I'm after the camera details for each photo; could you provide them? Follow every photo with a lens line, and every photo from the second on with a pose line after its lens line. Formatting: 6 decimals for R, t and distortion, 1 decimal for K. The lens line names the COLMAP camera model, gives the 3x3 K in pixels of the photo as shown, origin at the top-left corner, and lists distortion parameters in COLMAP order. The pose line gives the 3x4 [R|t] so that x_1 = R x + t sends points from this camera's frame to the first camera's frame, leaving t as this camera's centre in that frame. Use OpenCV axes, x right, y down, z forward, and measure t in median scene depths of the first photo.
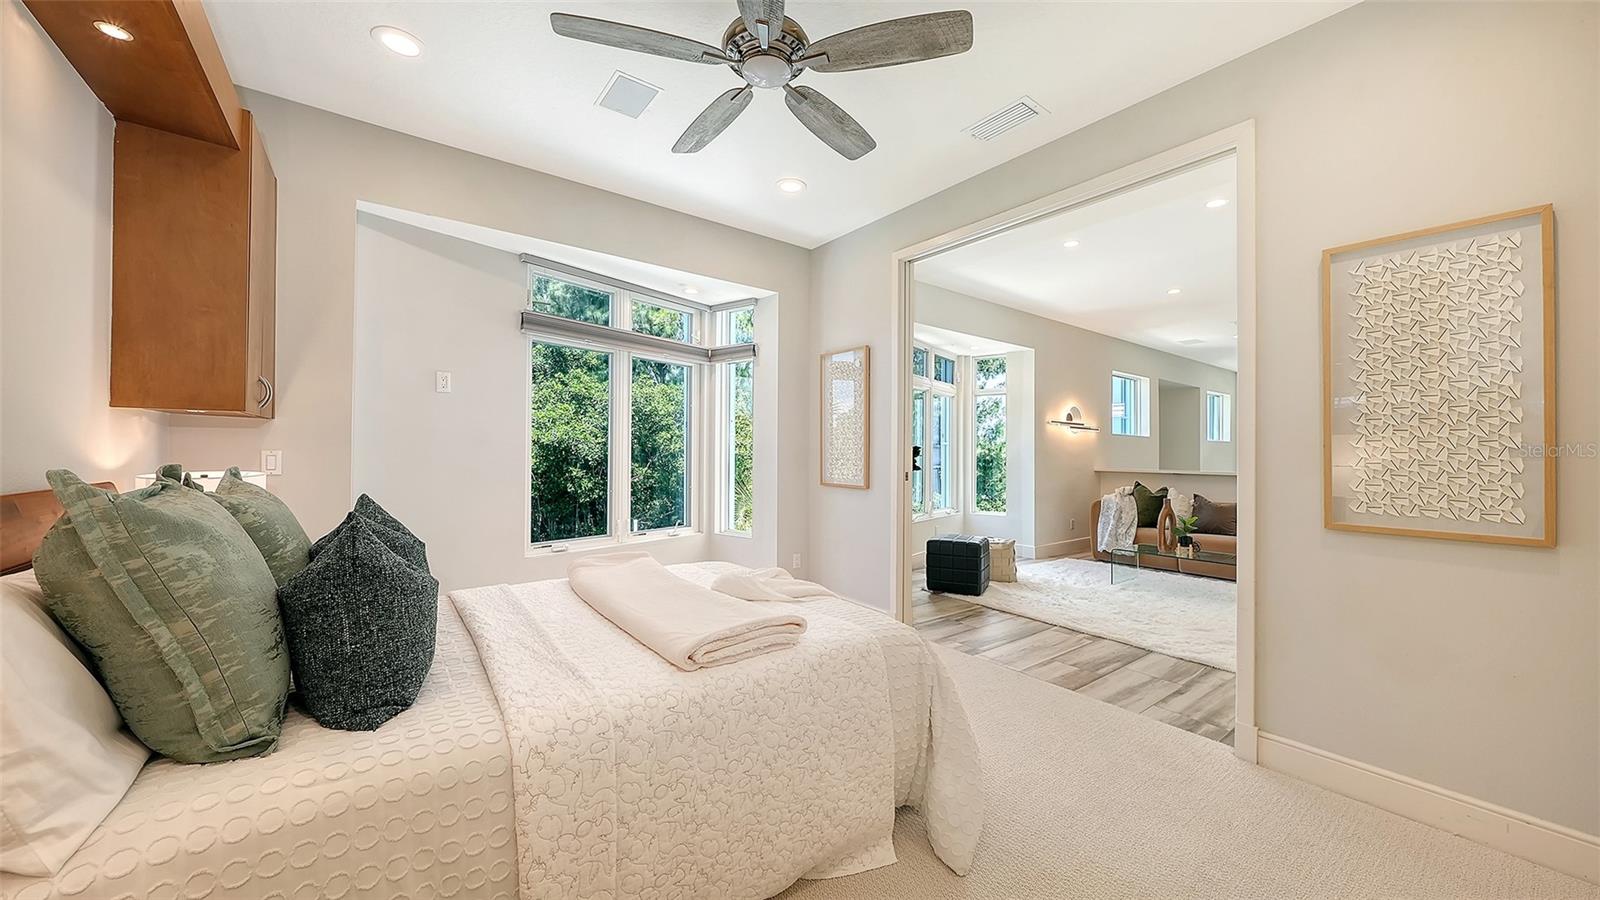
lens RADIAL K [[555.6, 0, 791.9], [0, 555.6, 425.3], [0, 0, 1]] dist [0.000432, 0.000015]
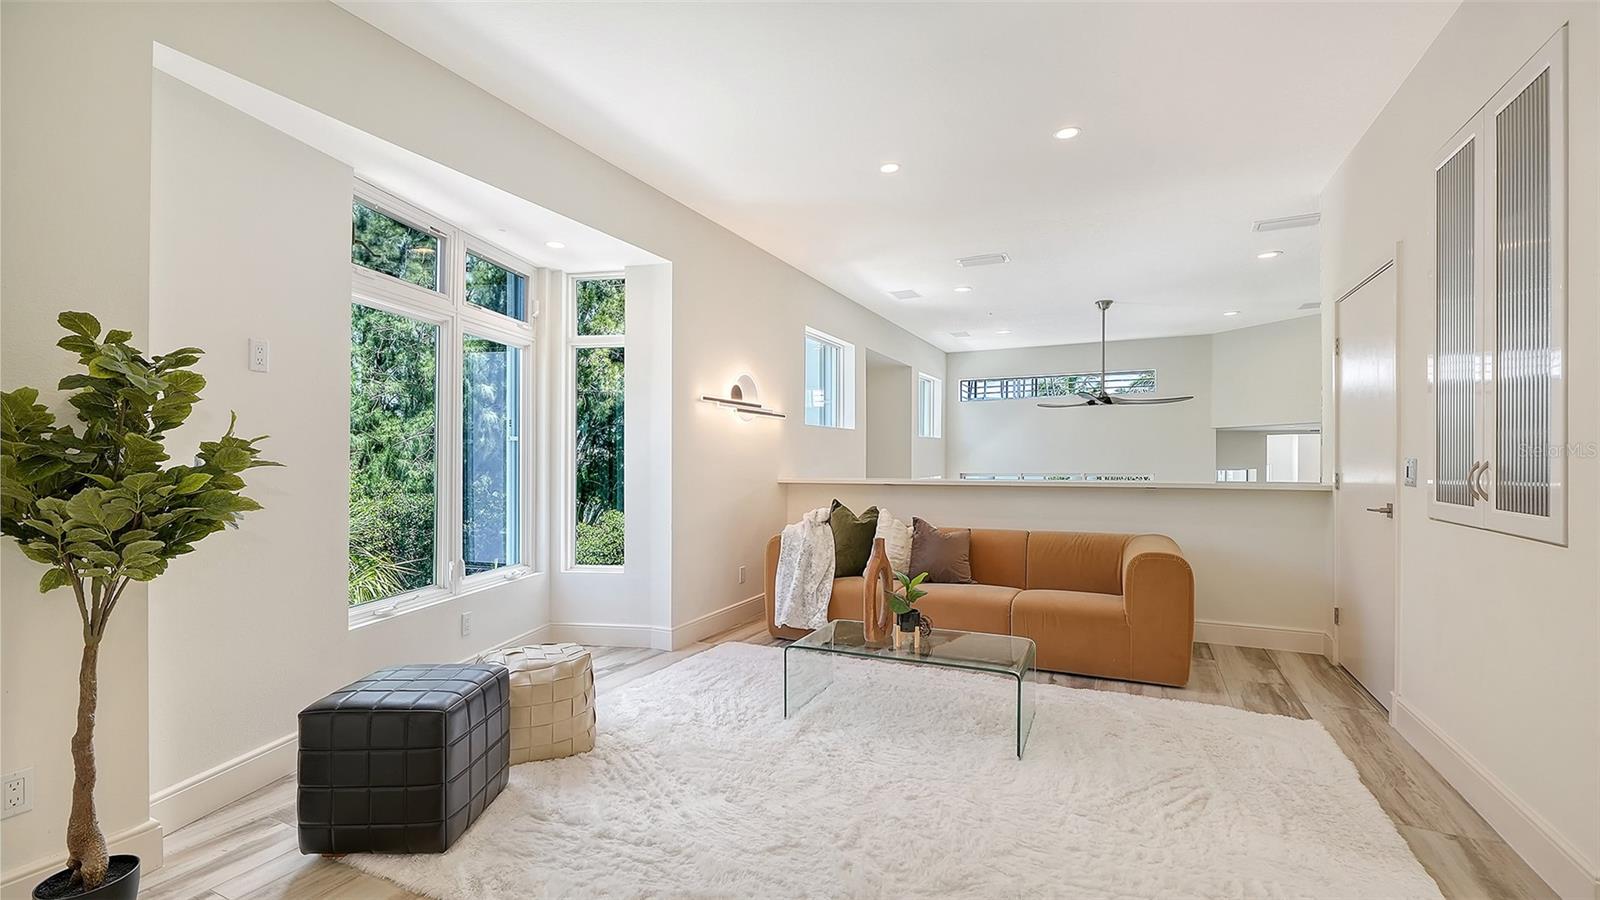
lens RADIAL K [[701.1, 0, 792.3], [0, 701.1, 459.3], [0, 0, 1]] dist [0.000443, 0.000025]
pose [[0.886209, -0.017690, 0.462947, 0.234962], [-0.004272, 0.998916, 0.046350, 0.022743], [-0.463266, -0.043054, 0.885173, 0.360387]]
